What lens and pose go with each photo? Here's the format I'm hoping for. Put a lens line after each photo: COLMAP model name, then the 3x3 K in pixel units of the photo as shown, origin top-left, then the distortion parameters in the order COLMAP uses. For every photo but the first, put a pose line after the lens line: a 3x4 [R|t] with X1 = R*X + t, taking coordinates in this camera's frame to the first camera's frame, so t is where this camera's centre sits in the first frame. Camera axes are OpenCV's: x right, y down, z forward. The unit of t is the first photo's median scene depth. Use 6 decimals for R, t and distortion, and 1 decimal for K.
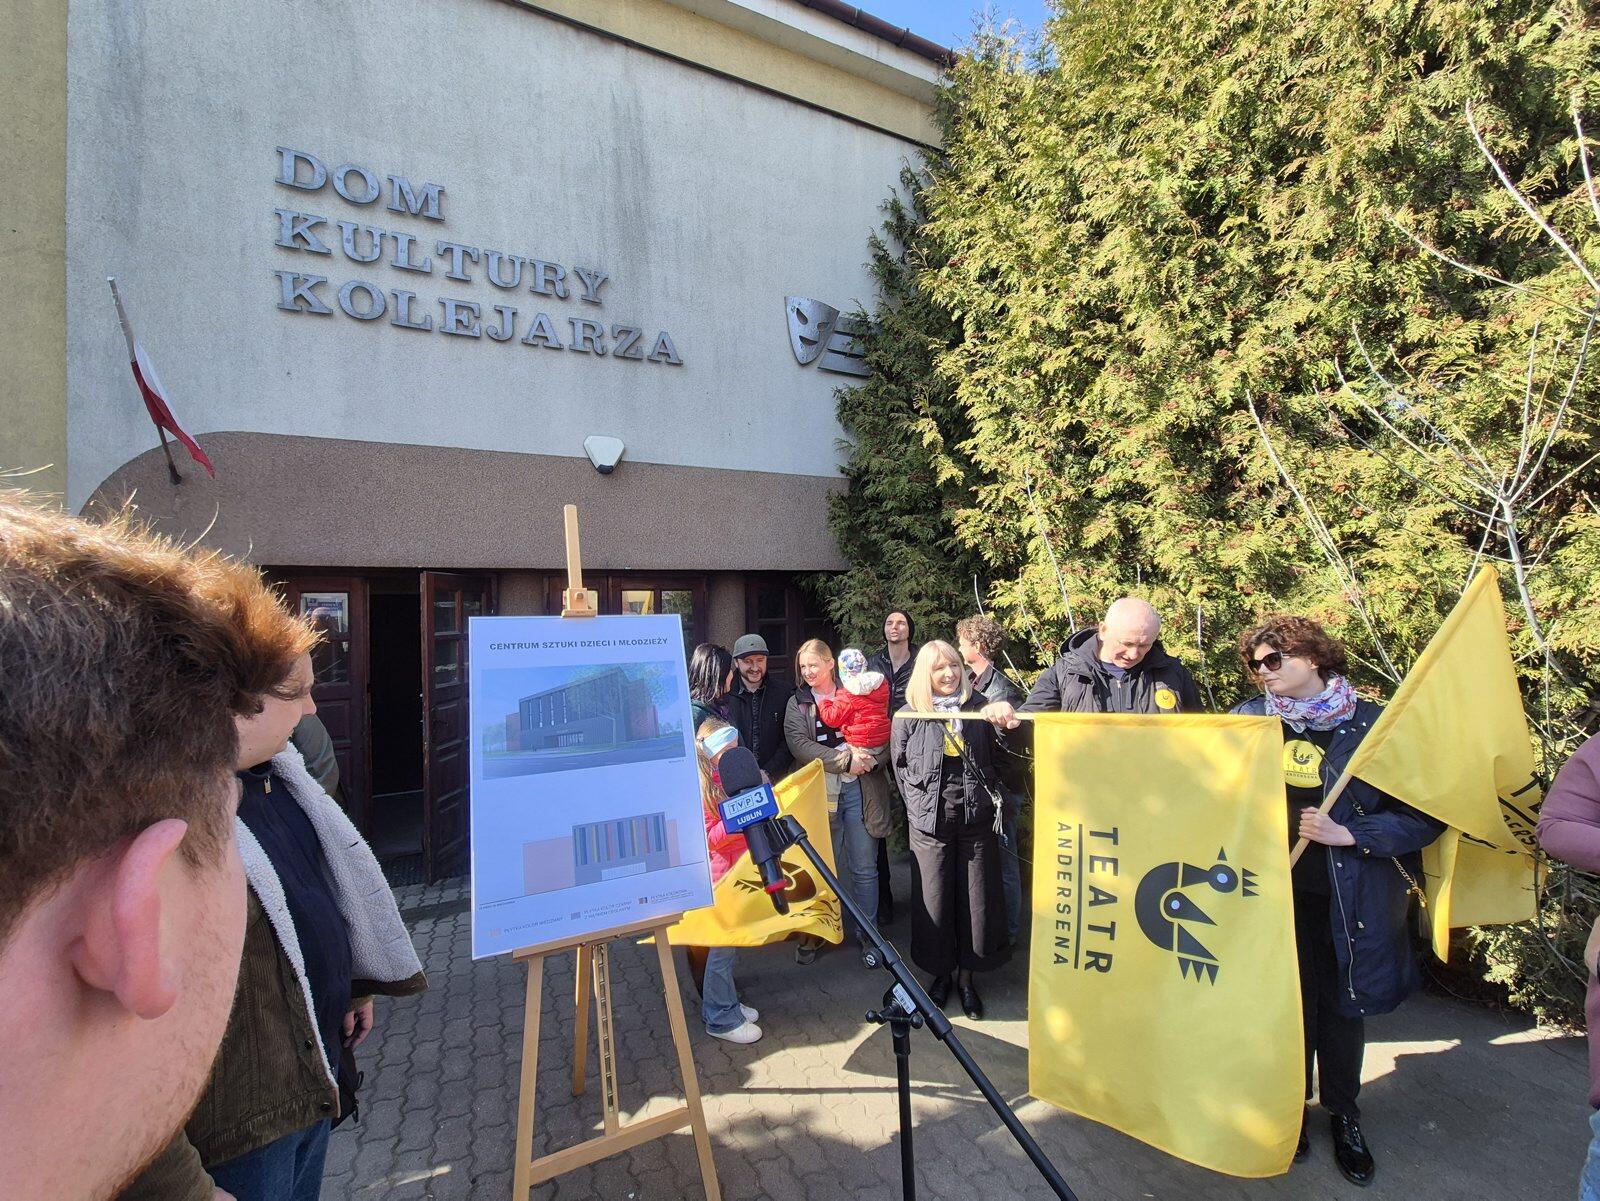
lens RADIAL K [[656.7, 0, 789.2], [0, 656.7, 597.2], [0, 0, 1]] dist [0.000734, -0.000280]
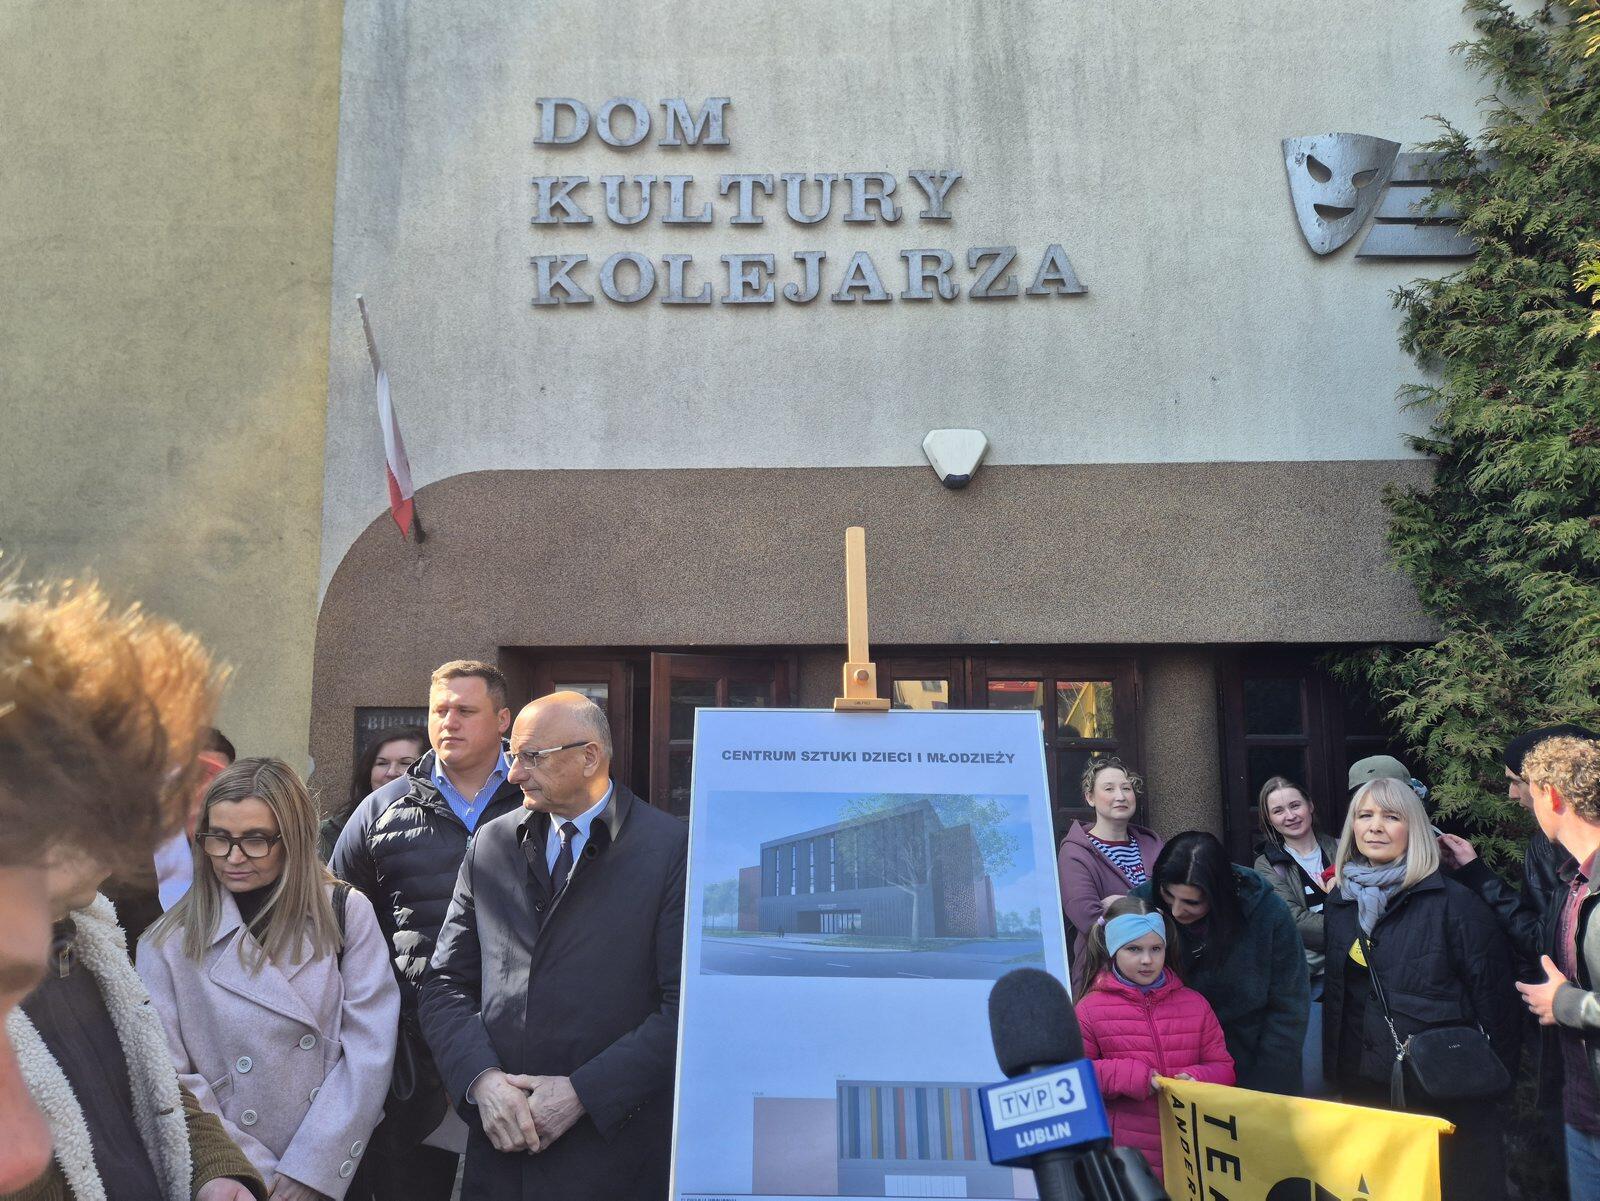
lens RADIAL K [[1068.0, 0, 775.0], [0, 1068.0, 609.7], [0, 0, 1]] dist [0.069074, -0.057789]
pose [[0.888410, -0.030395, -0.458044, 0.025773], [-0.009147, 0.996435, -0.083862, 0.010483], [0.458960, 0.078693, 0.884965, 0.053693]]
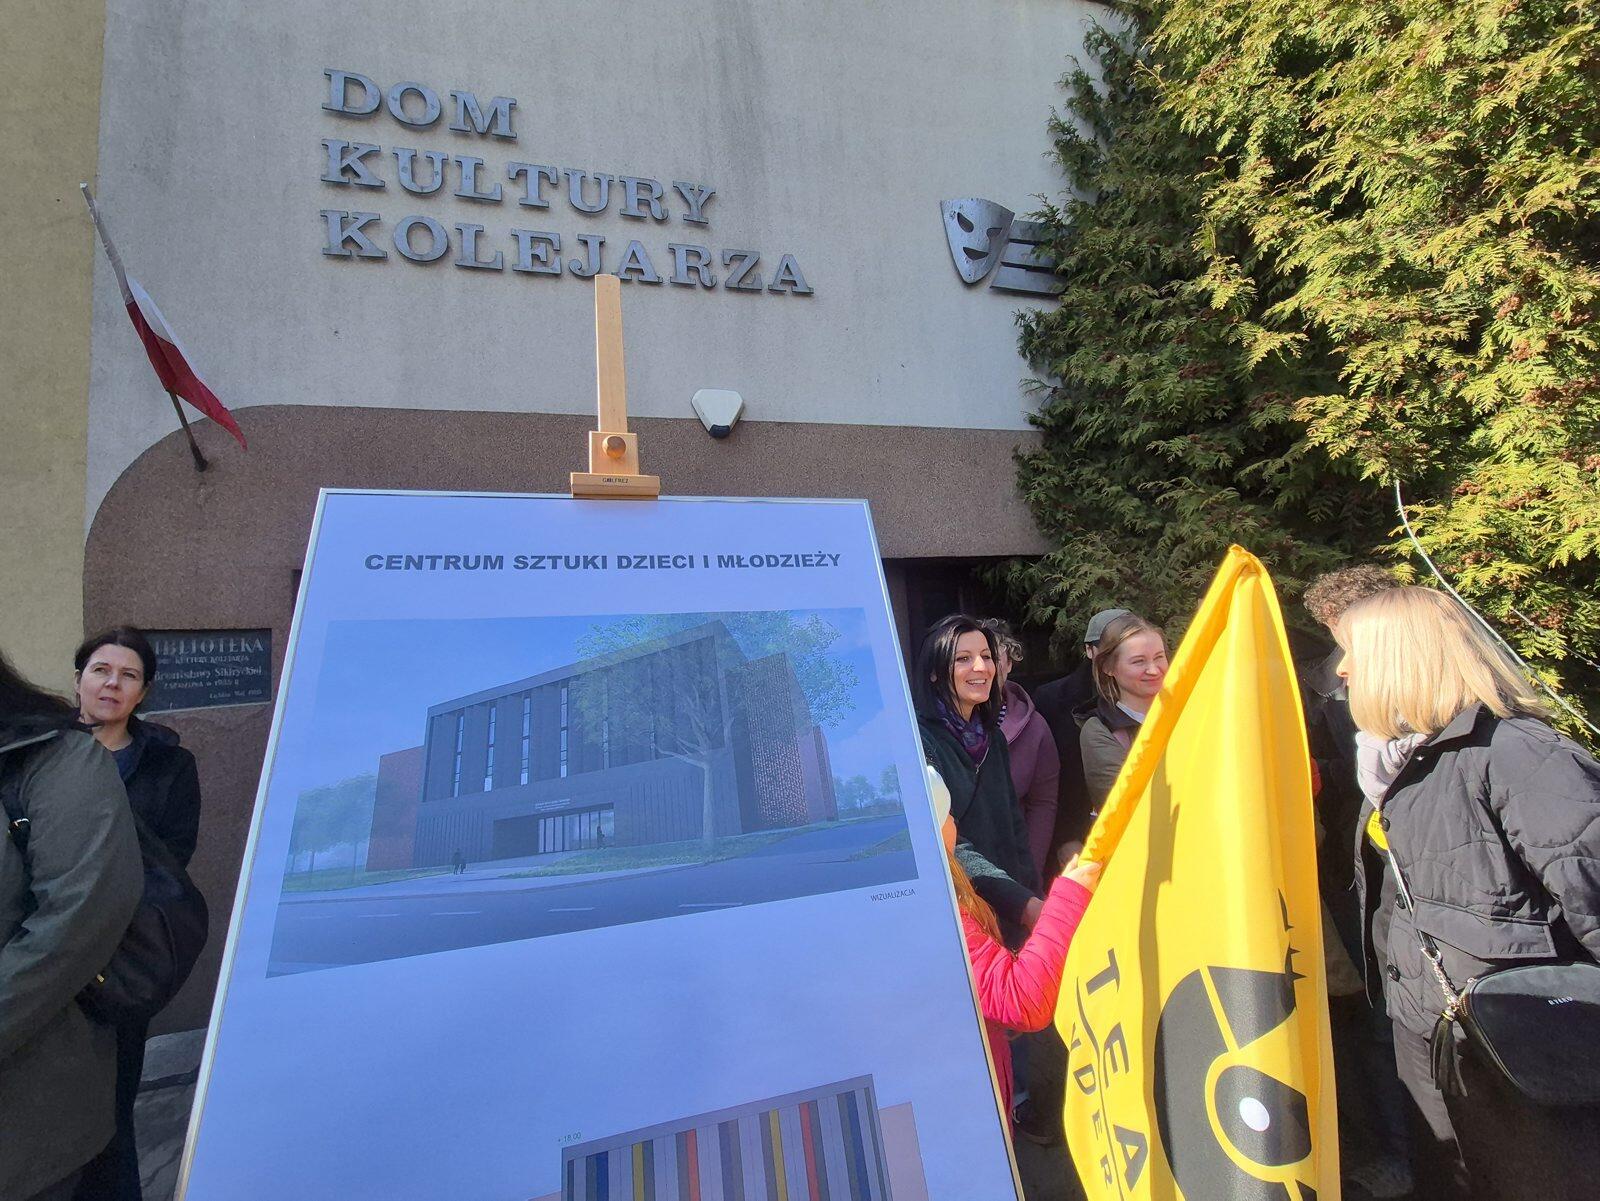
lens RADIAL K [[656.7, 0, 790.1], [0, 656.7, 600.3], [0, 0, 1]] dist [0.000734, -0.000280]
pose [[0.980420, -0.050362, -0.190370, -0.073123], [0.038685, 0.997163, -0.064567, 0.058338], [0.193082, 0.055938, 0.979587, 0.316137]]
